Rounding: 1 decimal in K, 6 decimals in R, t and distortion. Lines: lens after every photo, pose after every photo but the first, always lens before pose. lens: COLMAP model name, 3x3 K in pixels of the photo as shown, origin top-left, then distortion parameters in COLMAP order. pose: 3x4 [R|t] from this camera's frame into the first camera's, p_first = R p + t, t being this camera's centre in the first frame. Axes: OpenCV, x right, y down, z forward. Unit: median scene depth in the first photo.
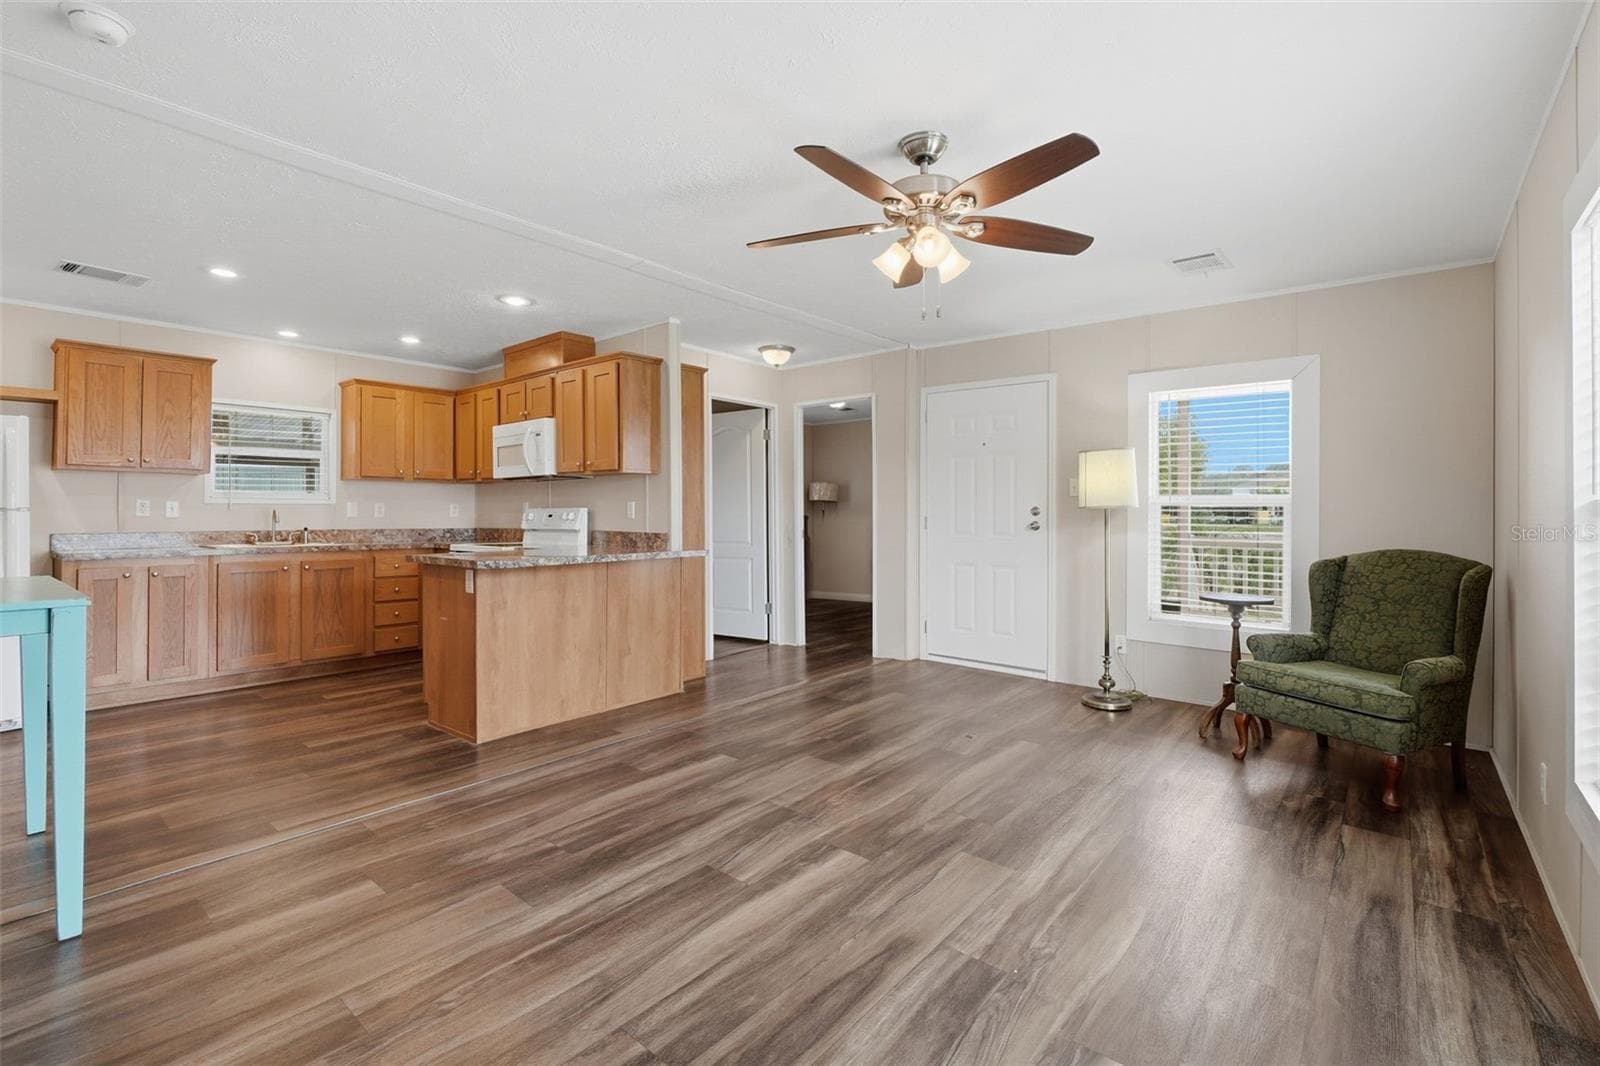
lens RADIAL K [[713.6, 0, 797.1], [0, 713.6, 506.7], [0, 0, 1]] dist [-0.003011, -0.000678]
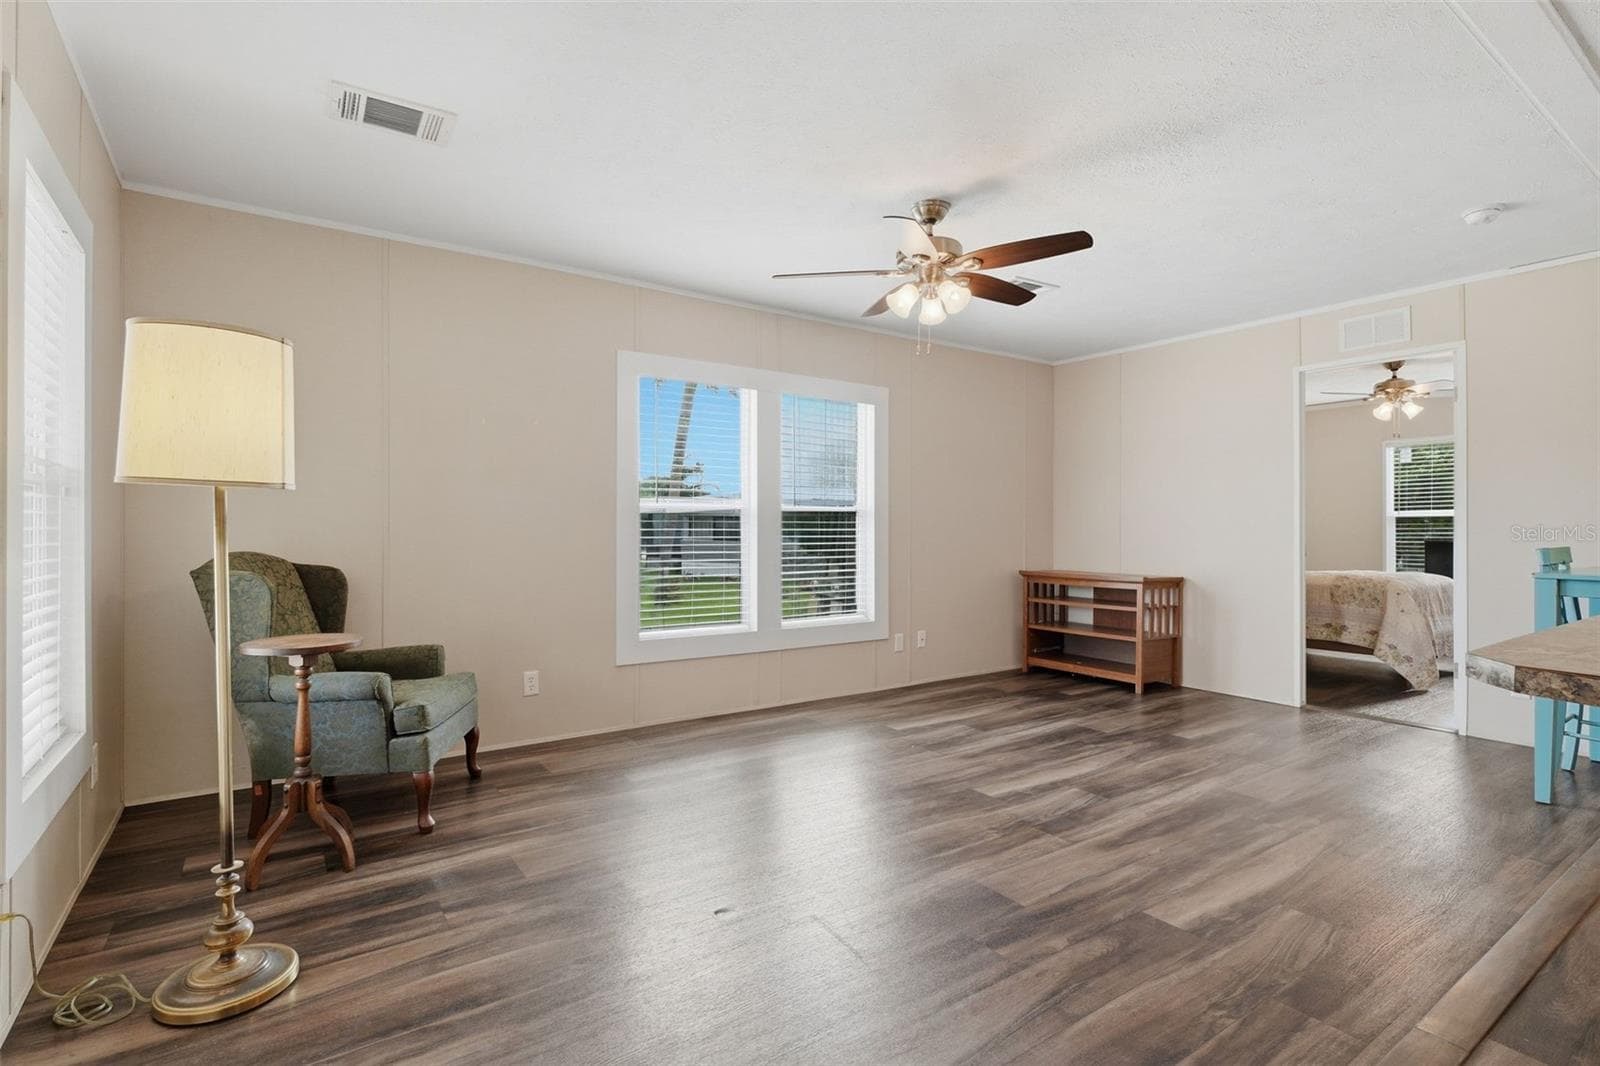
lens RADIAL K [[773.2, 0, 790.3], [0, 773.2, 534.1], [0, 0, 1]] dist [0.001799, -0.003123]
pose [[-0.962209, -0.012185, 0.272041, 0.024914], [-0.009566, 0.999894, 0.010953, 0.020223], [-0.272145, 0.007936, -0.962223, 1.322136]]
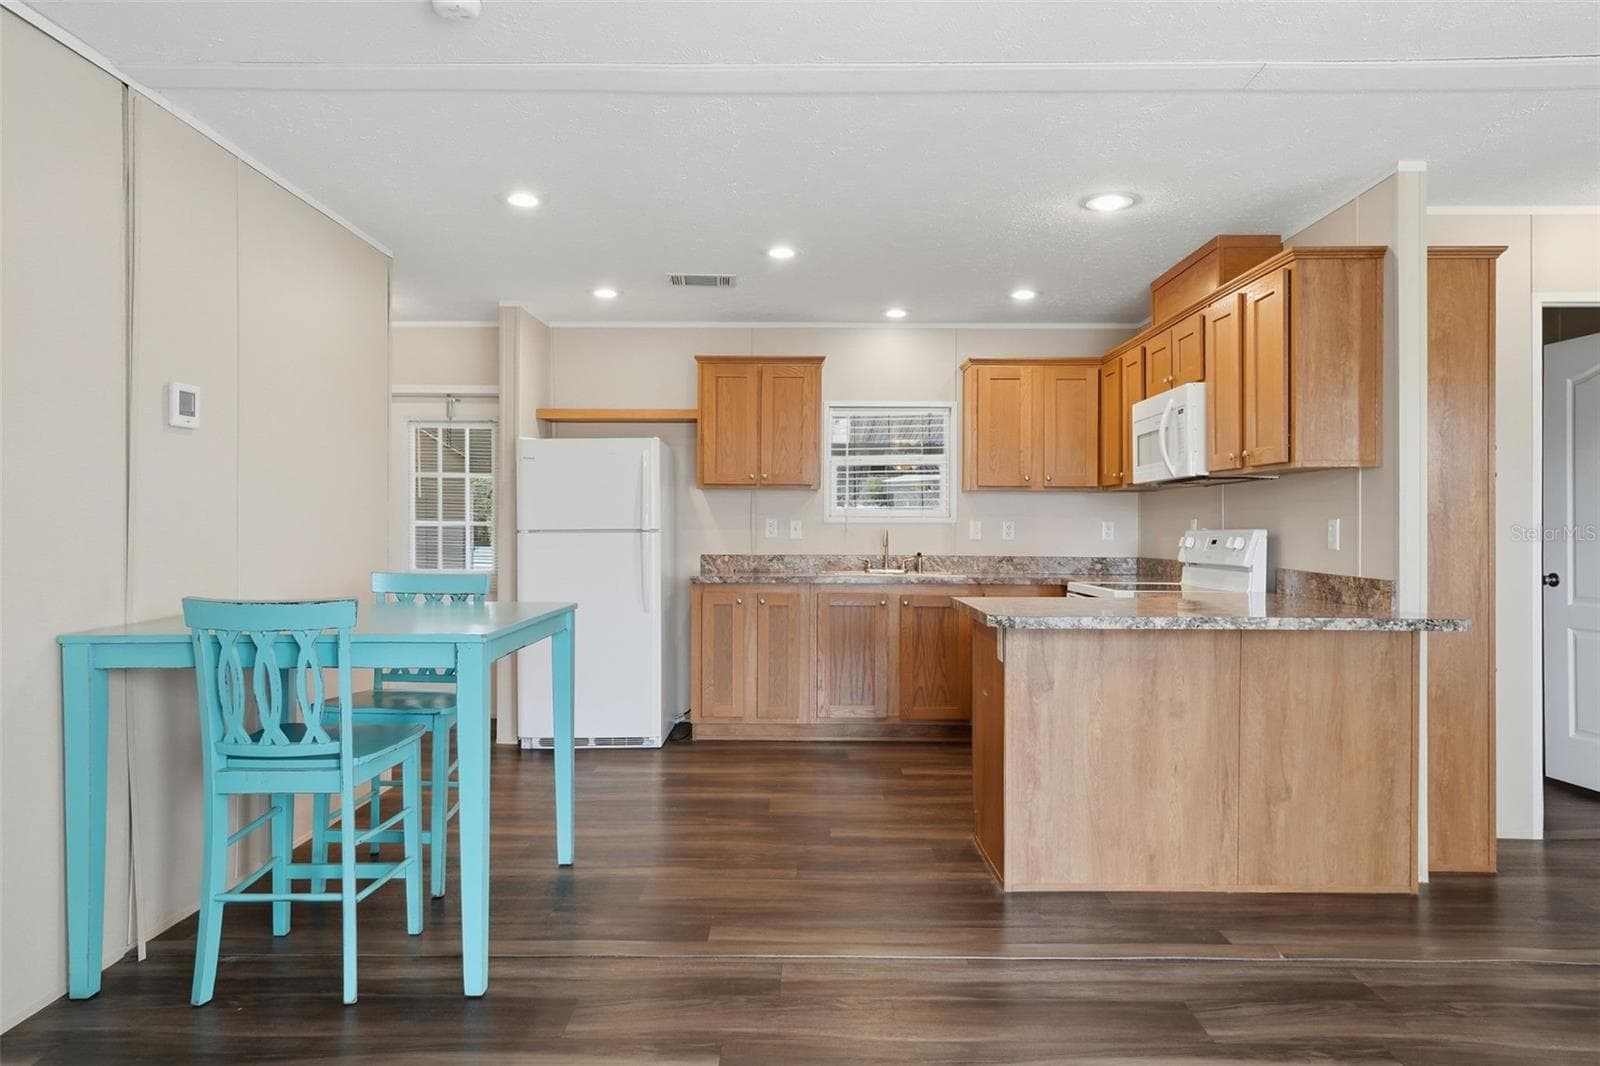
lens RADIAL K [[1000.5, 0, 800.6], [0, 1000.5, 535.8], [0, 0, 1]] dist [-0.005285, 0.008482]
pose [[0.635548, 0.009723, -0.772000, 0.115654], [0.002234, 0.999893, 0.014432, -0.007424], [0.772058, -0.010897, 0.635458, 0.222073]]
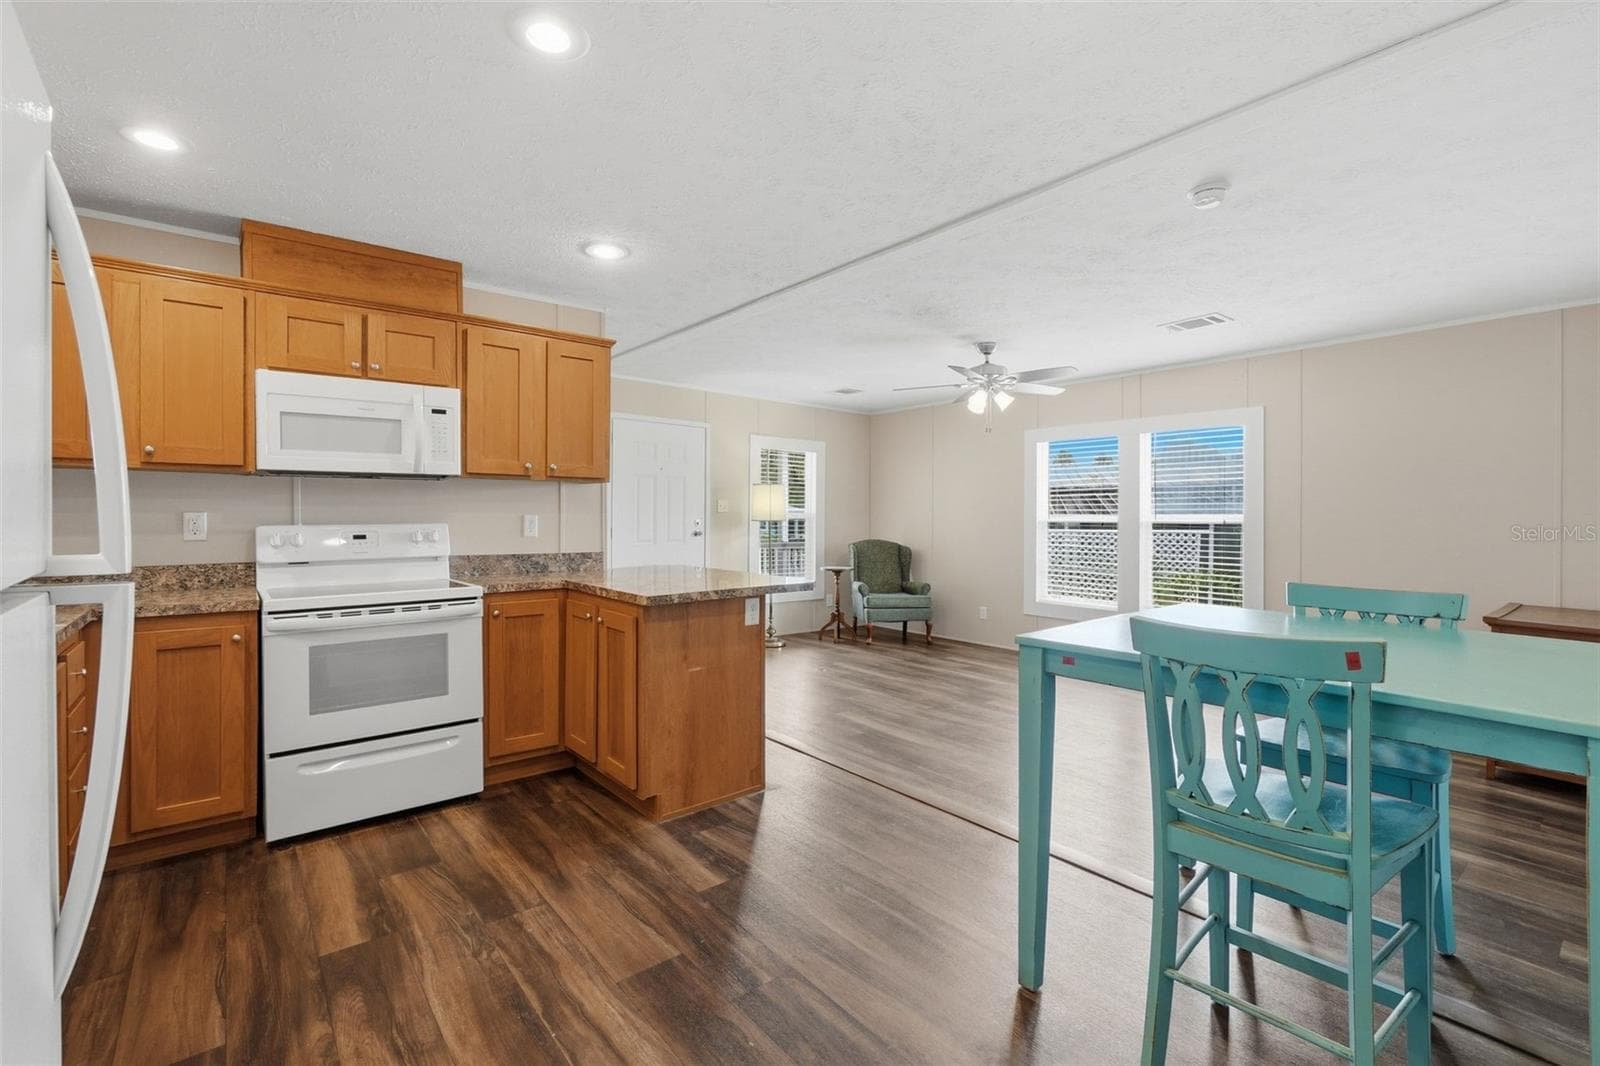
lens RADIAL K [[696.9, 0, 797.1], [0, 696.9, 520.5], [0, 0, 1]] dist [-0.004687, 0.000224]
pose [[0.190404, -0.007071, 0.981680, -1.069177], [-0.008879, 0.999921, 0.008924, -0.012388], [-0.981666, -0.010415, 0.190326, 0.651674]]
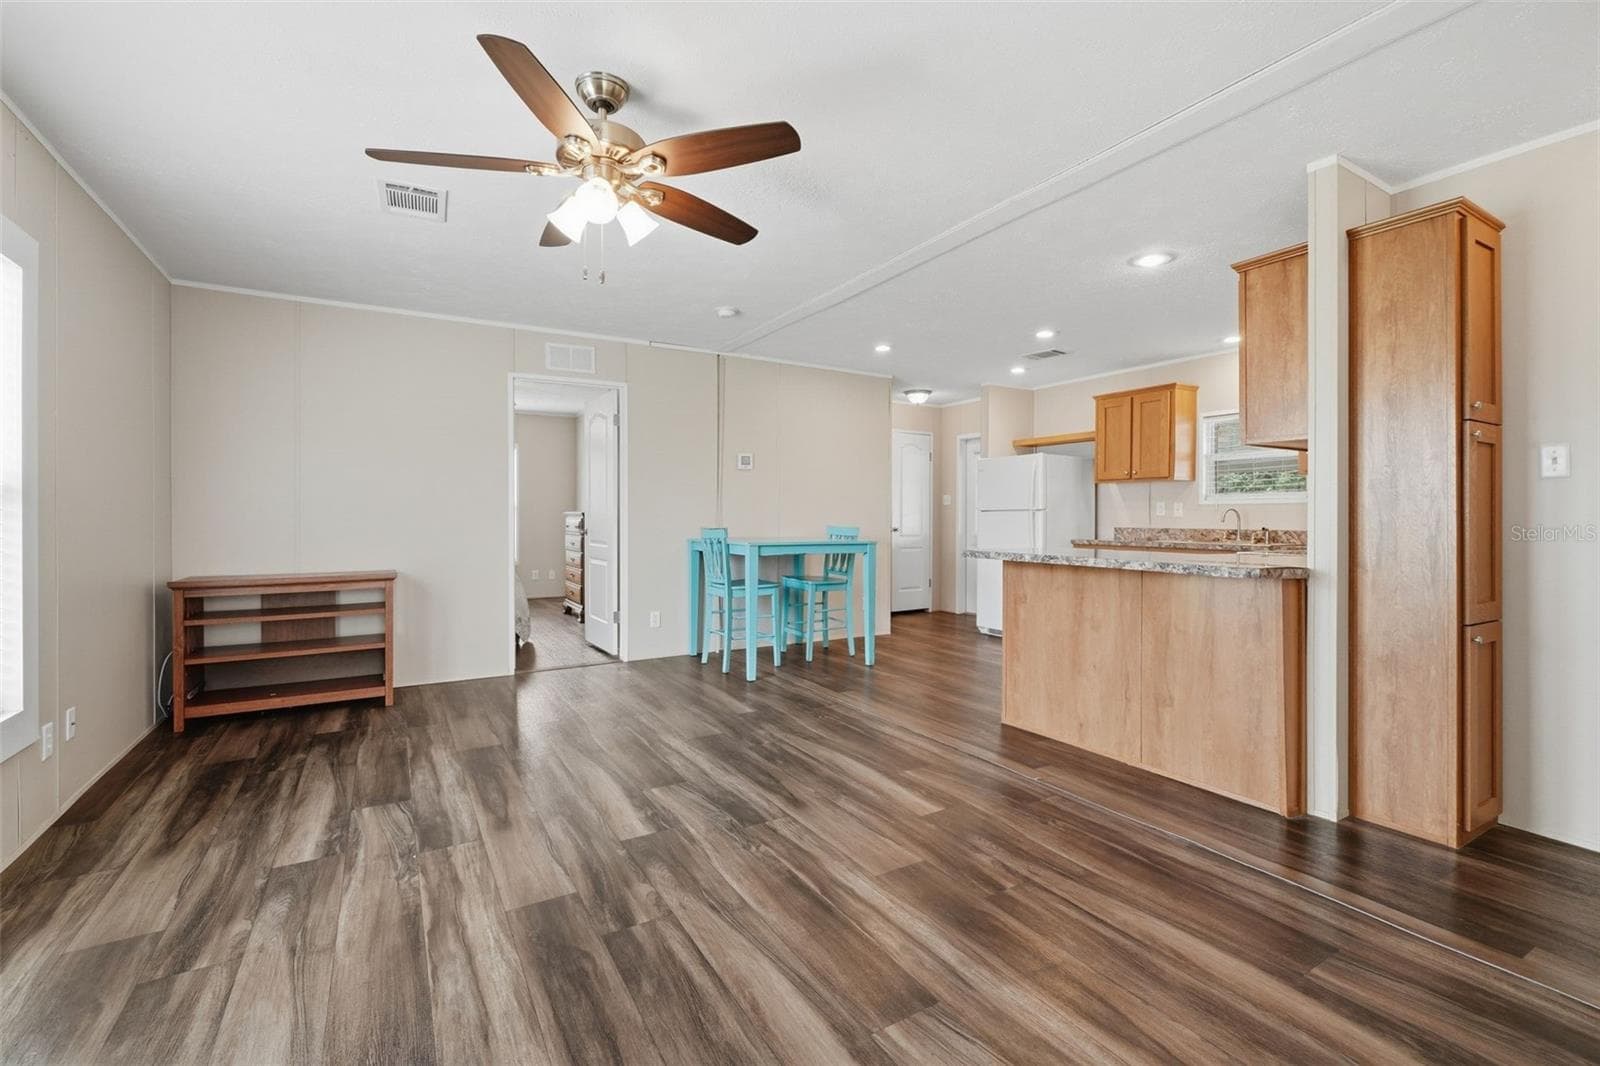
lens RADIAL K [[696.9, 0, 798.9], [0, 696.9, 517.2], [0, 0, 1]] dist [-0.004687, 0.000224]
pose [[-0.329707, -0.002962, -0.944079, 0.527190], [-0.000085, 0.999995, -0.003108, 0.022175], [0.944083, -0.000944, -0.329706, 0.865924]]
